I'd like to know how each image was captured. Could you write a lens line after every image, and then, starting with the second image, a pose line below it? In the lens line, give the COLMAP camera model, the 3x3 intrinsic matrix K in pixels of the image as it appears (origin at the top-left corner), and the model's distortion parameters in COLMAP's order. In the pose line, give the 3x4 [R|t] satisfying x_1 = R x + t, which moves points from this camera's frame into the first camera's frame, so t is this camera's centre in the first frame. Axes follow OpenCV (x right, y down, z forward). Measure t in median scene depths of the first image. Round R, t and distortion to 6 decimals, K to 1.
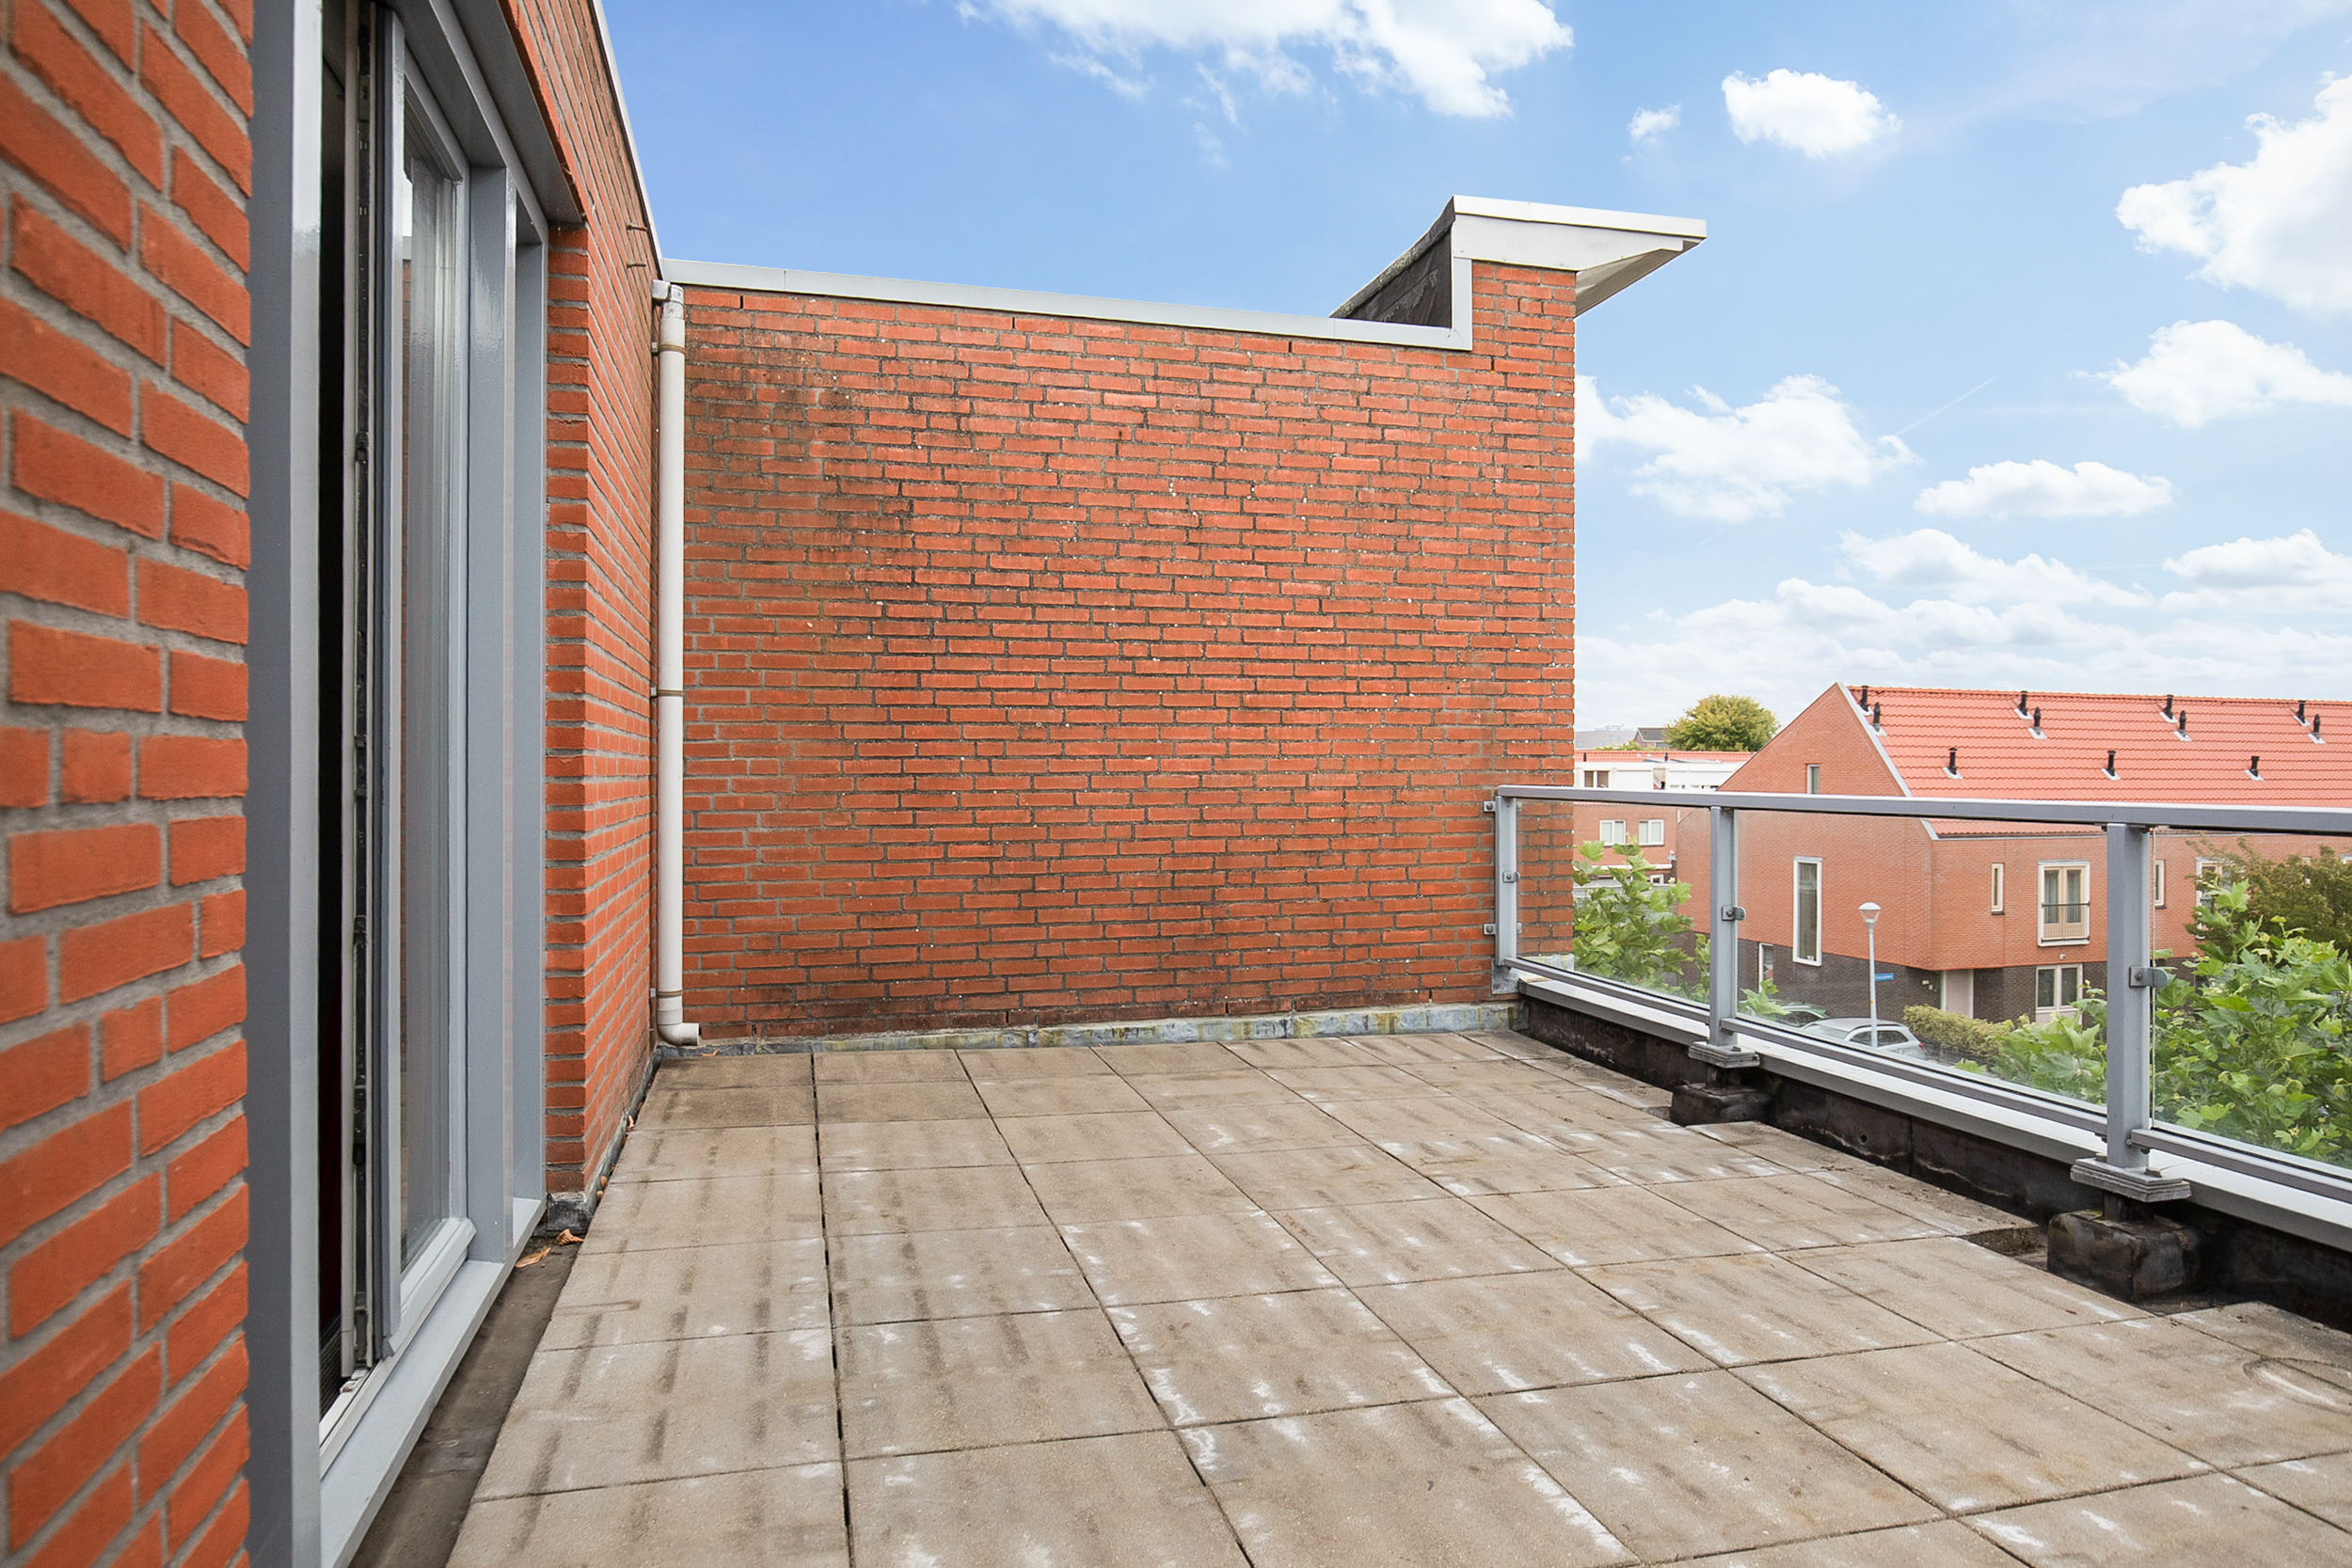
lens RADIAL K [[1383.3, 0, 1152.1], [0, 1383.3, 818.3], [0, 0, 1]] dist [-0.008656, 0.001612]
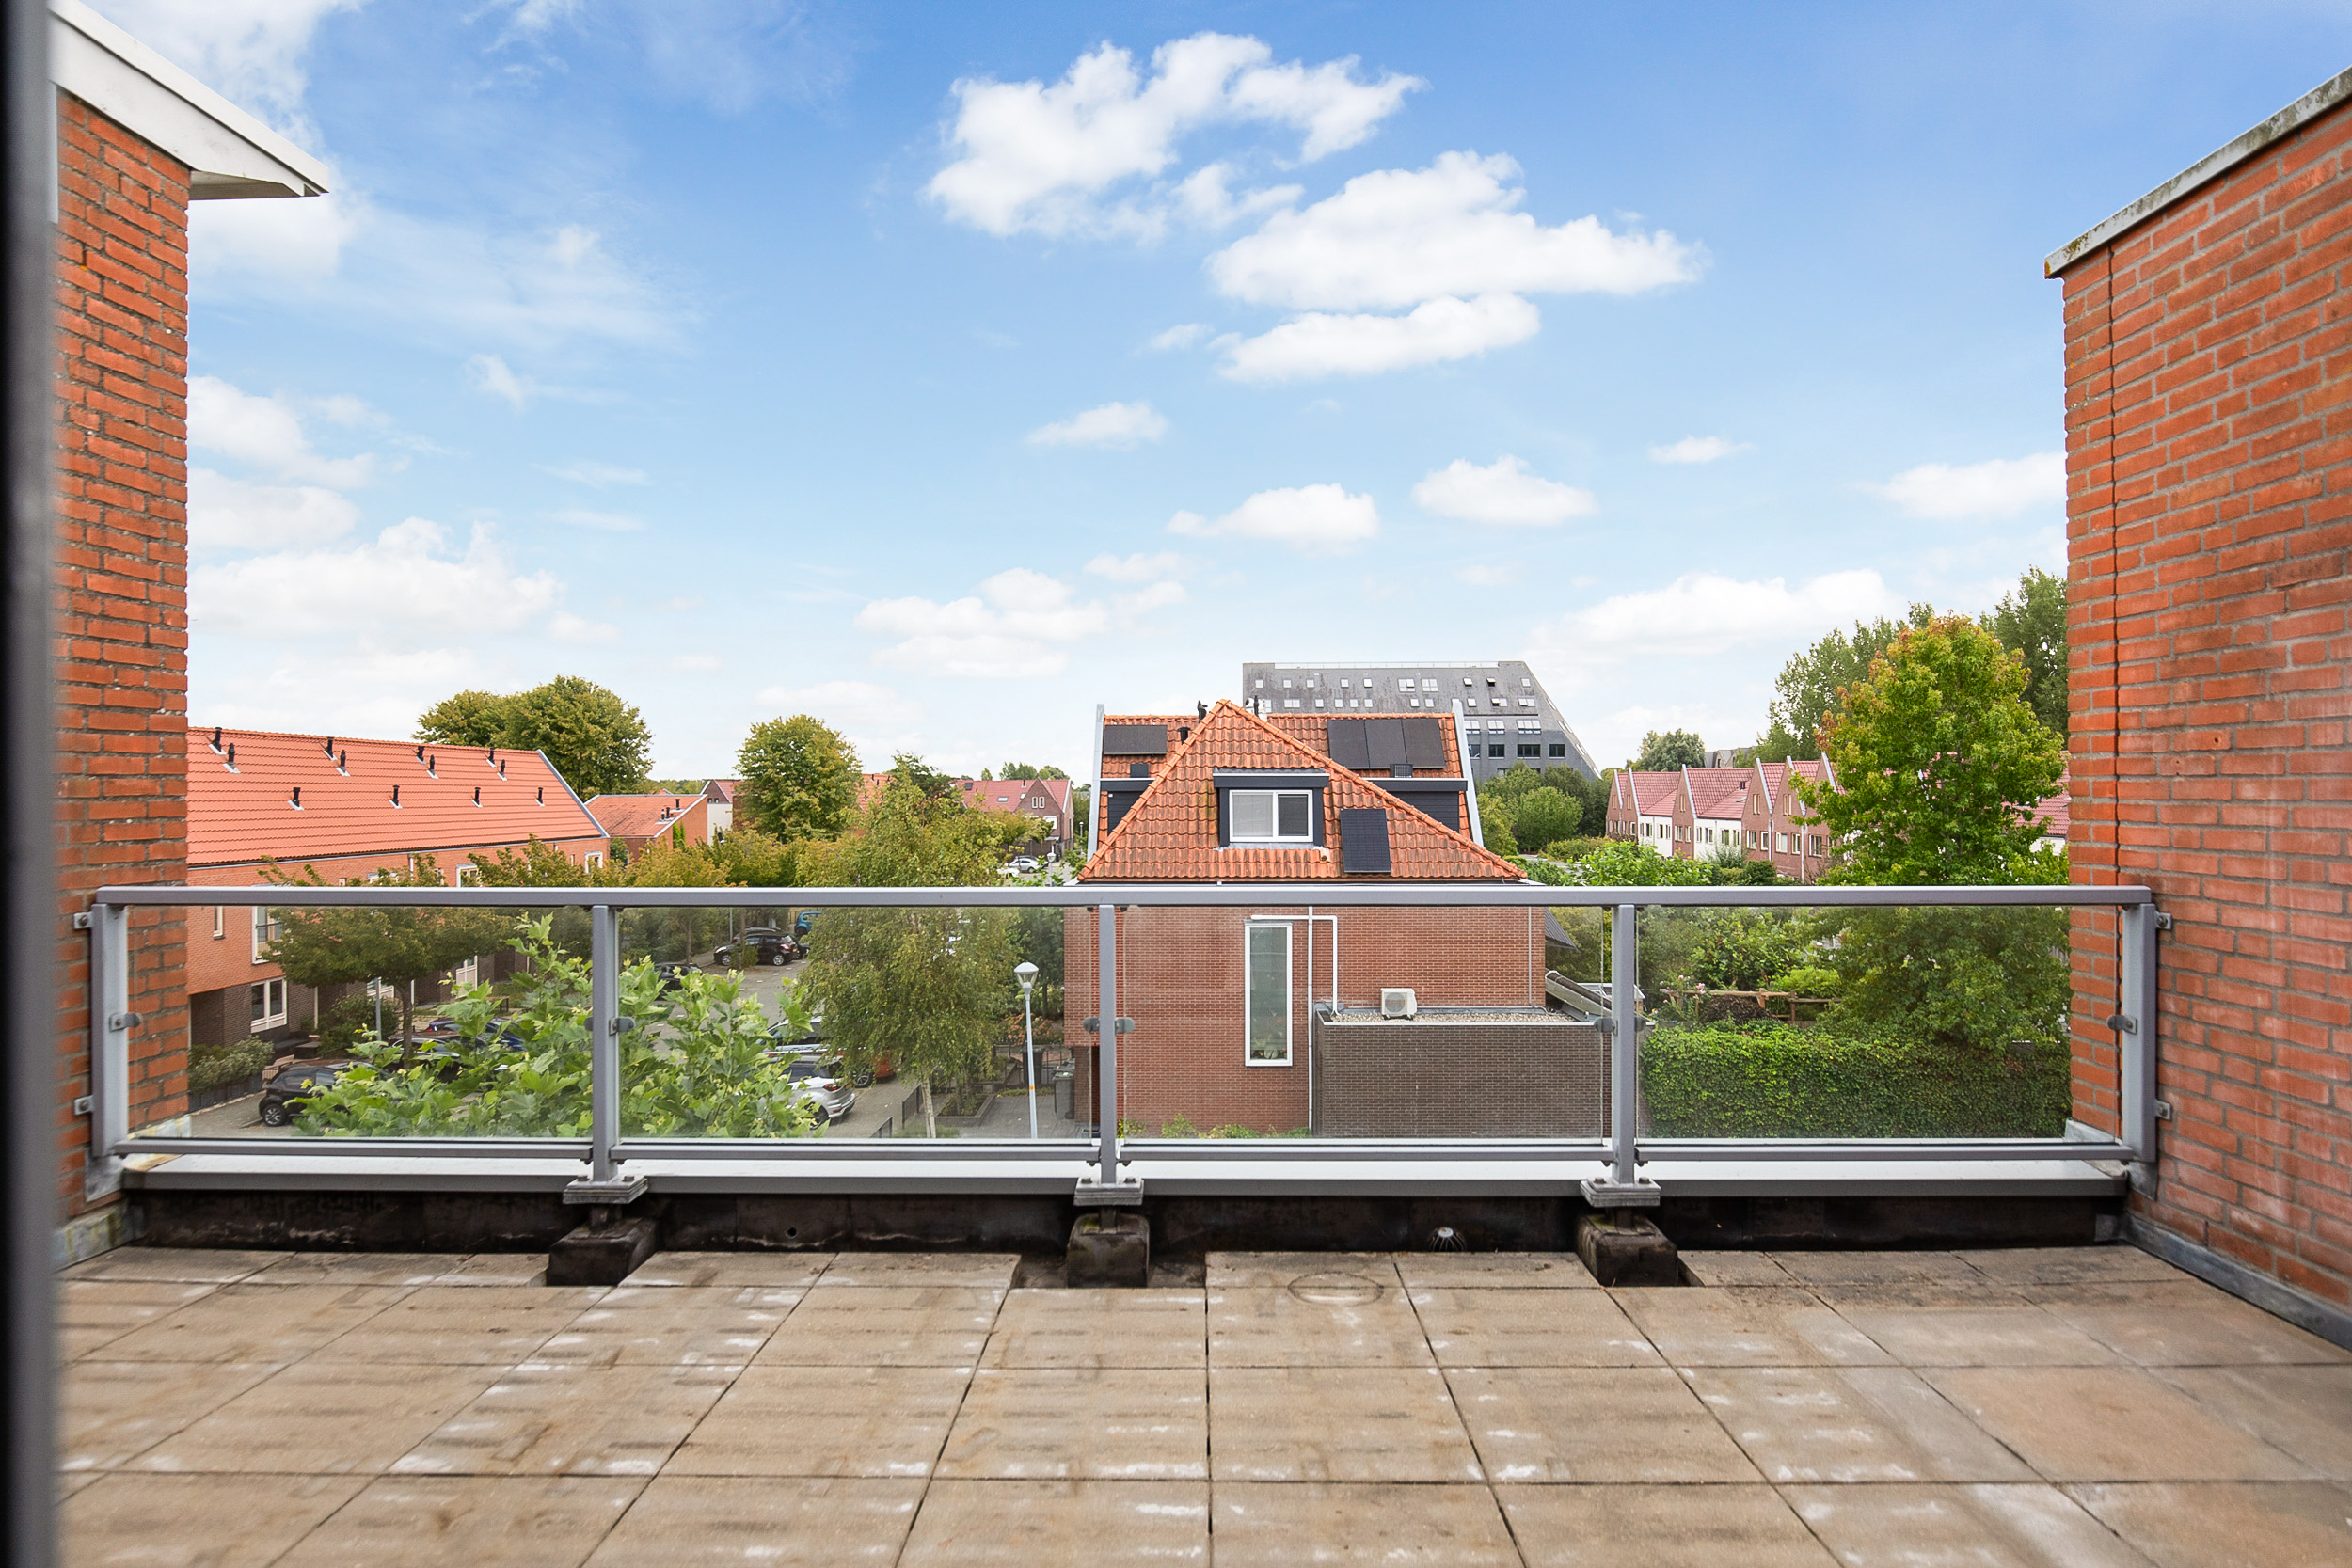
lens RADIAL K [[1383.3, 0, 1152.1], [0, 1383.3, 818.3], [0, 0, 1]] dist [-0.008656, 0.001612]
pose [[0.273344, -0.023060, 0.961640, -0.266555], [0.038804, 0.999163, 0.012930, -0.049595], [-0.961133, 0.033781, 0.274010, 0.350162]]
